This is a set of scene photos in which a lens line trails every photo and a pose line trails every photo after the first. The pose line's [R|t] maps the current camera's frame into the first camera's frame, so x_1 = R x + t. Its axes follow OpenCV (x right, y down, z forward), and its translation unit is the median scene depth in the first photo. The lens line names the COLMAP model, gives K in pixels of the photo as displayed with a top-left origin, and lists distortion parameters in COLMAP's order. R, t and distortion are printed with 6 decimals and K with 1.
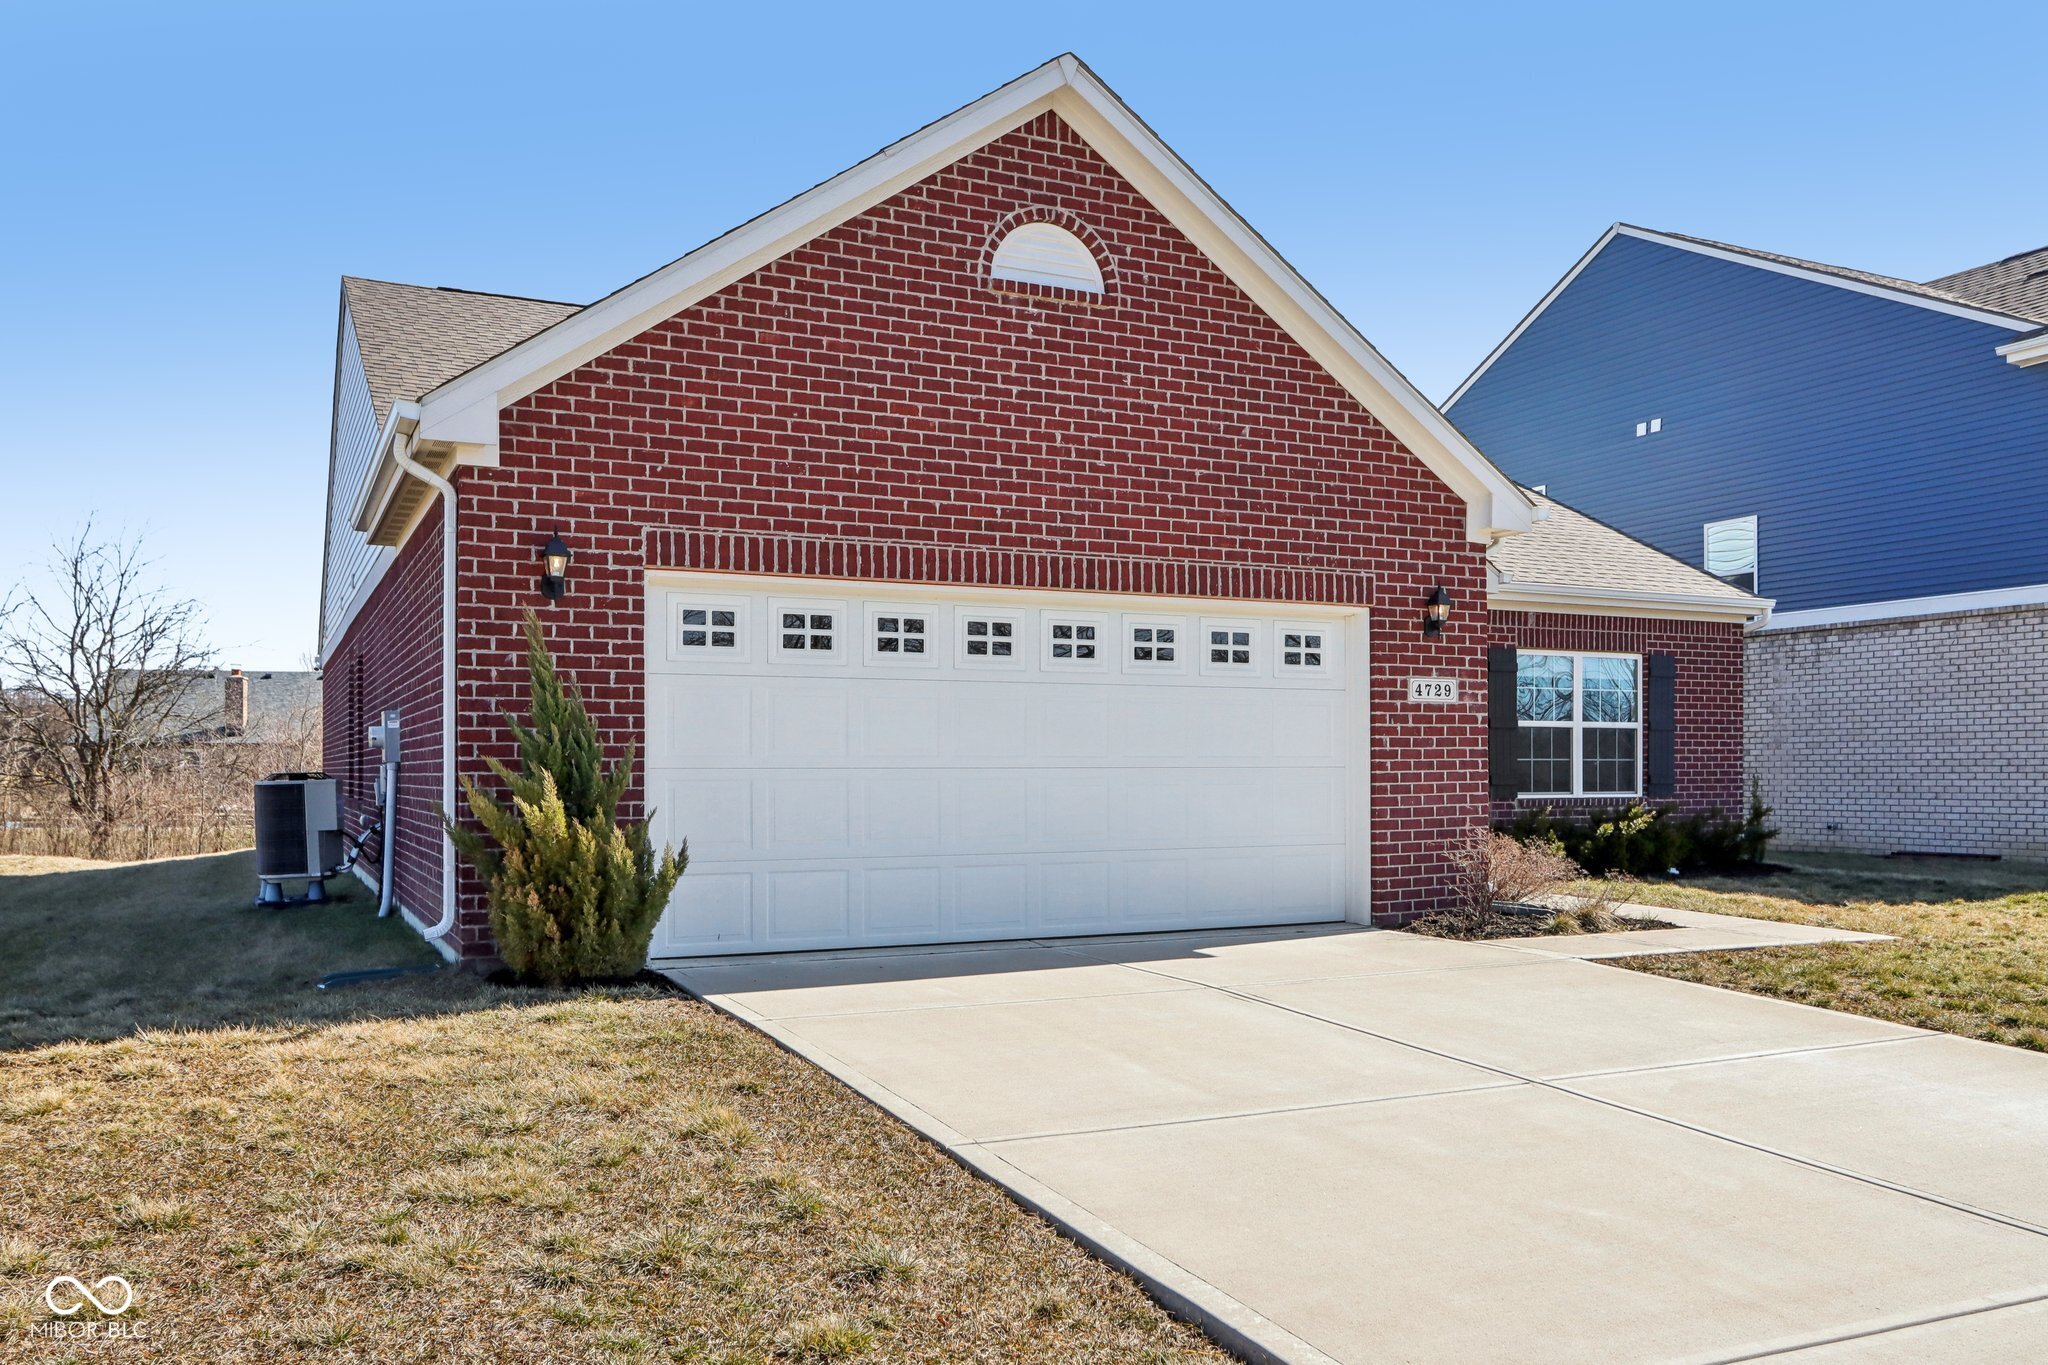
lens RADIAL K [[1574.9, 0, 974.4], [0, 1574.9, 748.6], [0, 0, 1]] dist [-0.021269, 0.019655]
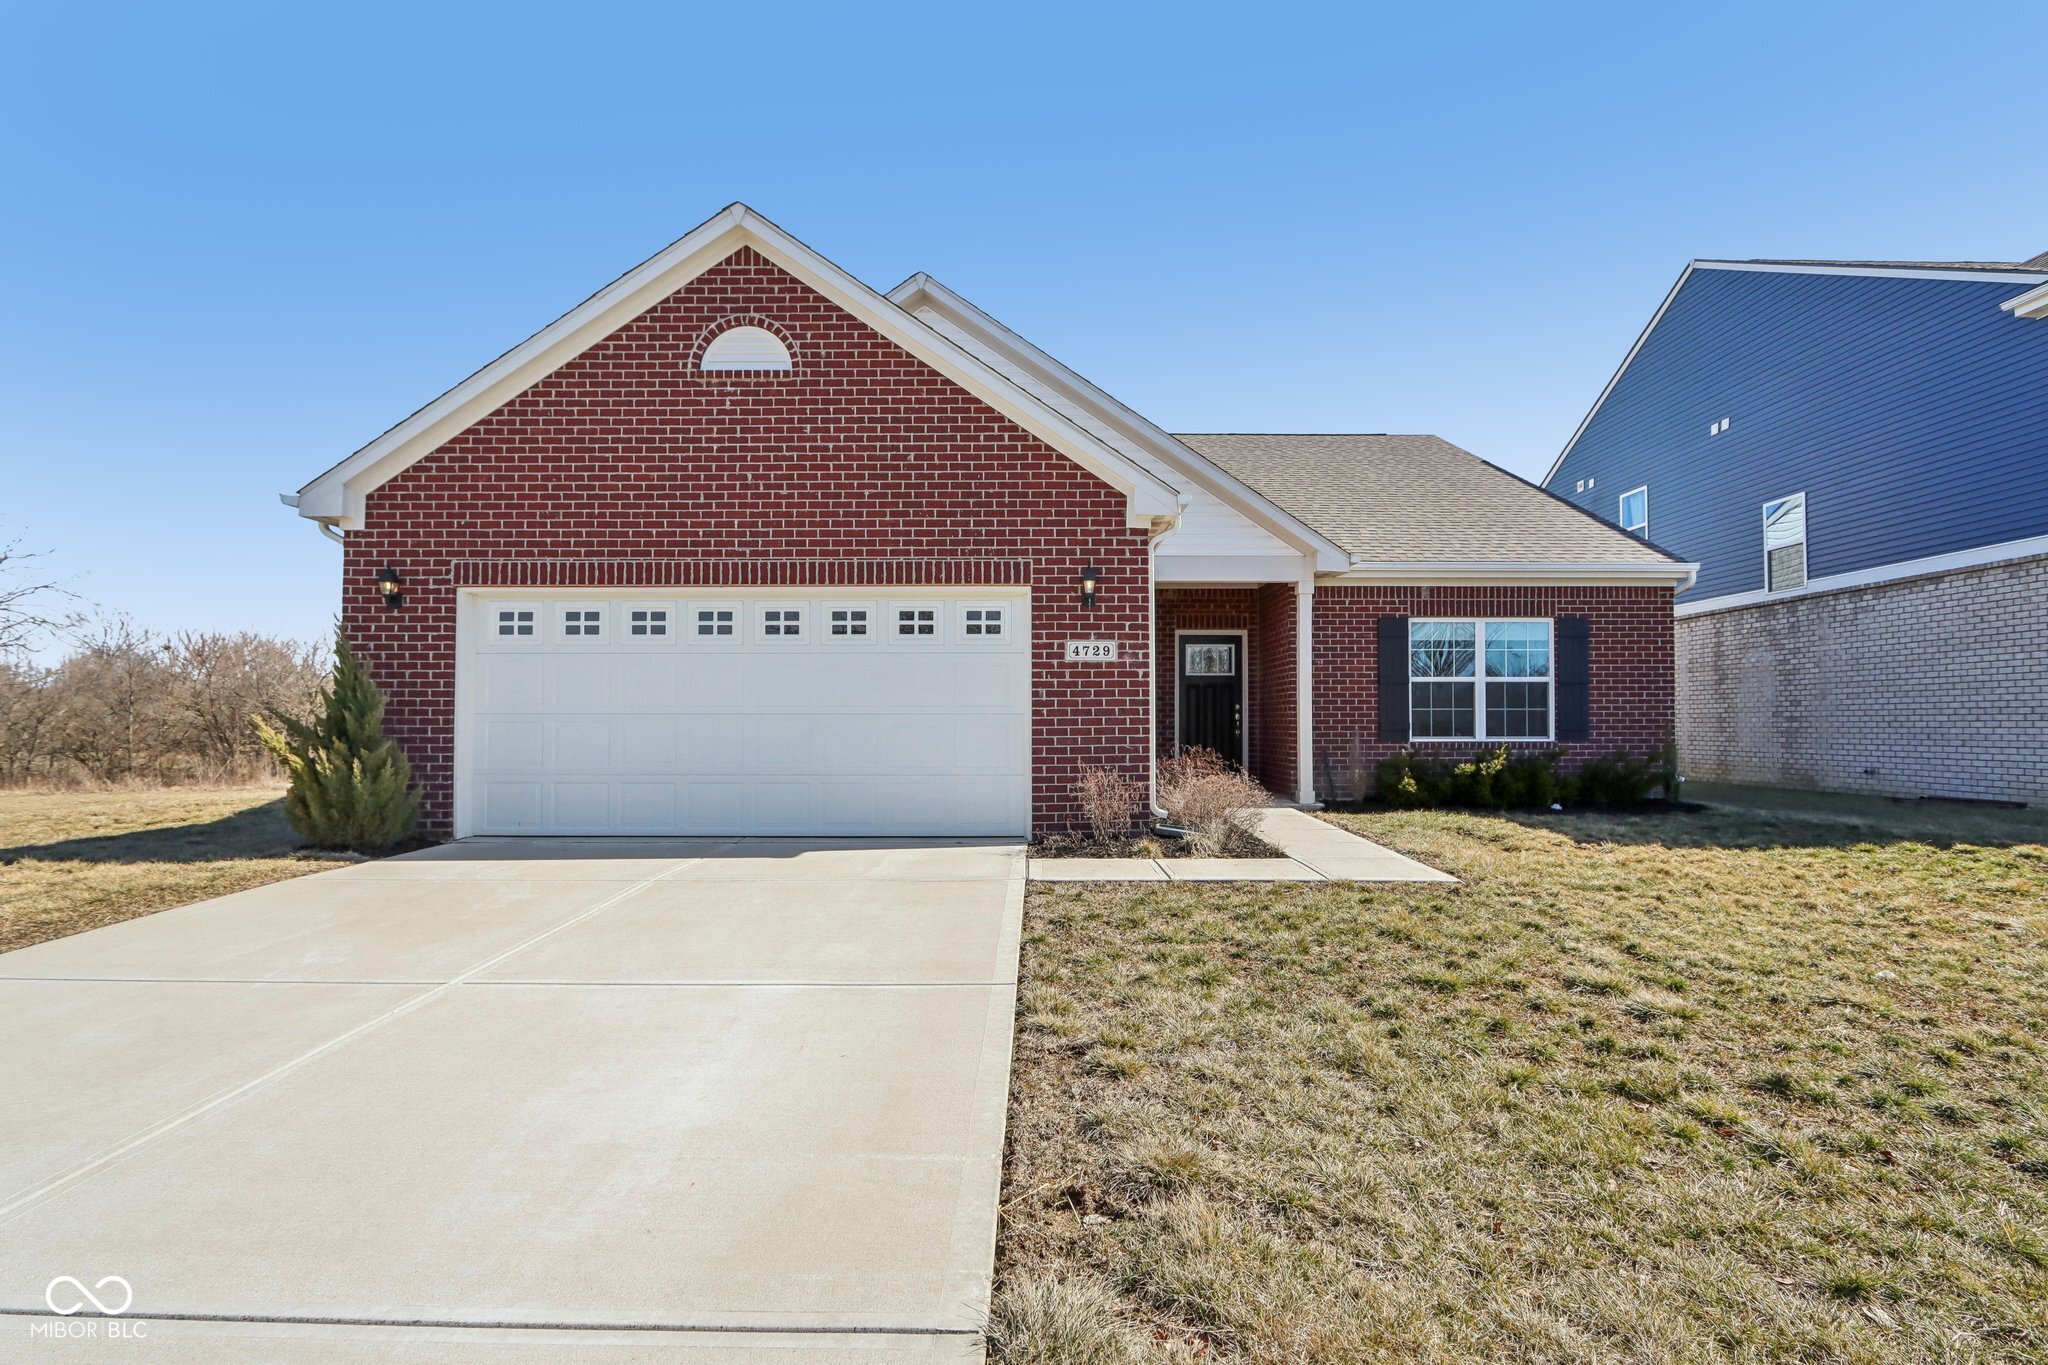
lens RADIAL K [[969.7, 0, 1025.9], [0, 969.7, 685.7], [0, 0, 1]] dist [-0.023515, 0.005064]
pose [[0.905785, -0.013983, -0.423507, 0.573842], [0.004306, 0.999708, -0.023797, 0.007870], [0.423715, 0.019732, 0.905580, 0.300138]]
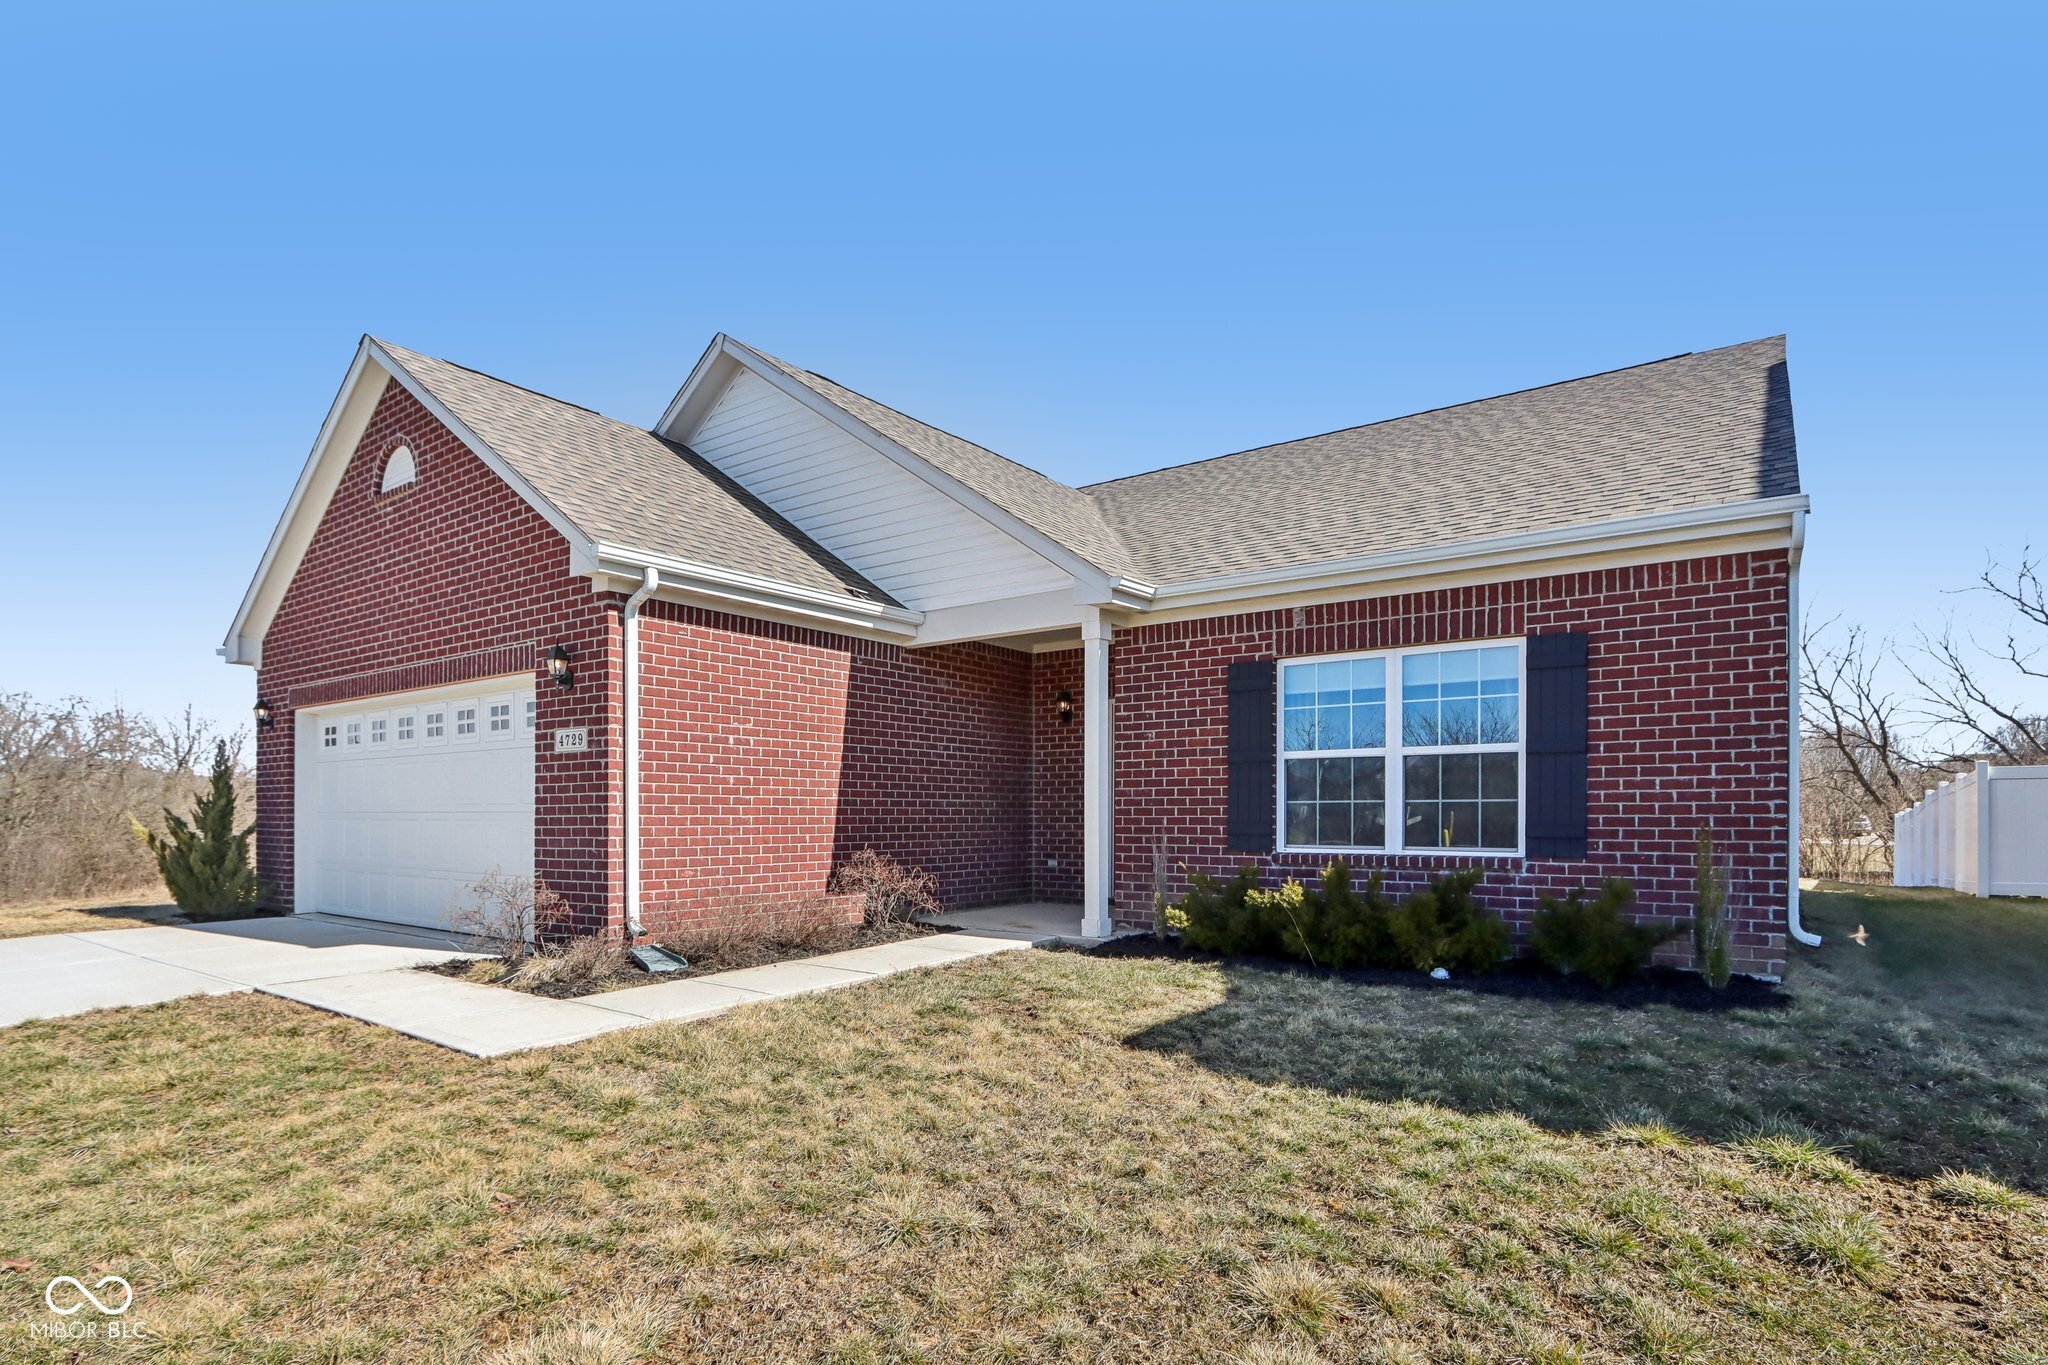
lens RADIAL K [[969.7, 0, 1028.5], [0, 969.7, 807.0], [0, 0, 1]] dist [-0.023515, 0.005064]
pose [[0.493980, -0.000595, -0.869473, 1.026986], [0.011691, 0.999914, 0.005958, 0.008025], [0.869395, -0.013108, 0.493945, 0.961154]]
